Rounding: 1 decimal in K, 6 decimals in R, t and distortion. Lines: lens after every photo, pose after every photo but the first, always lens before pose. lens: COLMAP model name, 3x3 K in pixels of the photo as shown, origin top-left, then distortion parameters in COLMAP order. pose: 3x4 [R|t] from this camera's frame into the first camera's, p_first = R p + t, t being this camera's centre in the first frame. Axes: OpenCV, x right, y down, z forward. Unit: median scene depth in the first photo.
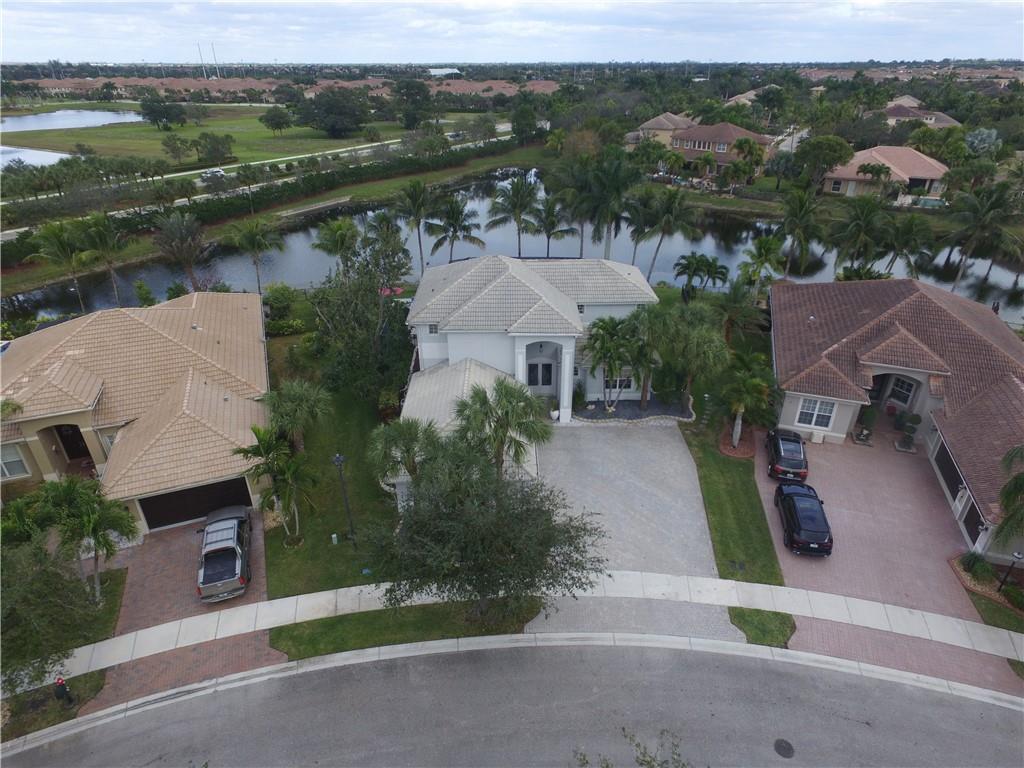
lens RADIAL K [[591.4, 0, 512.0], [0, 591.4, 384.0], [0, 0, 1]] dist [-0.001499, 0.000121]
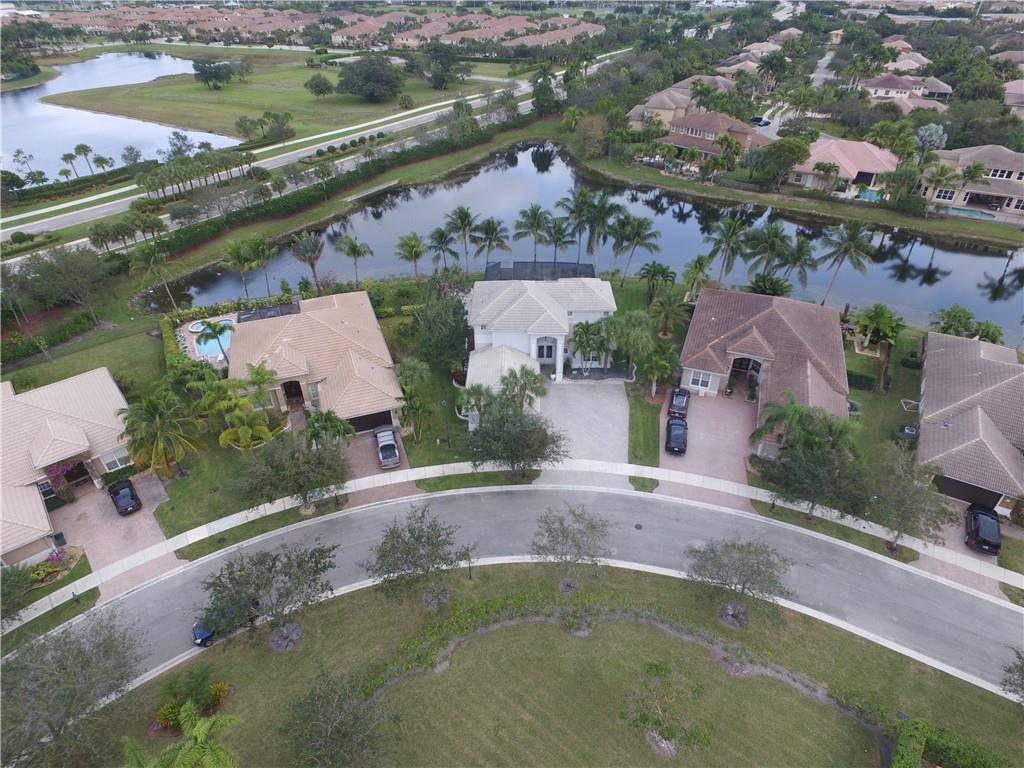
lens RADIAL K [[591.4, 0, 512.0], [0, 591.4, 384.0], [0, 0, 1]] dist [-0.001499, 0.000121]
pose [[0.999517, 0.017066, -0.025955, -0.001823], [-0.013901, 0.992969, 0.117559, -0.130761], [0.027779, -0.117141, 0.992727, -0.734590]]
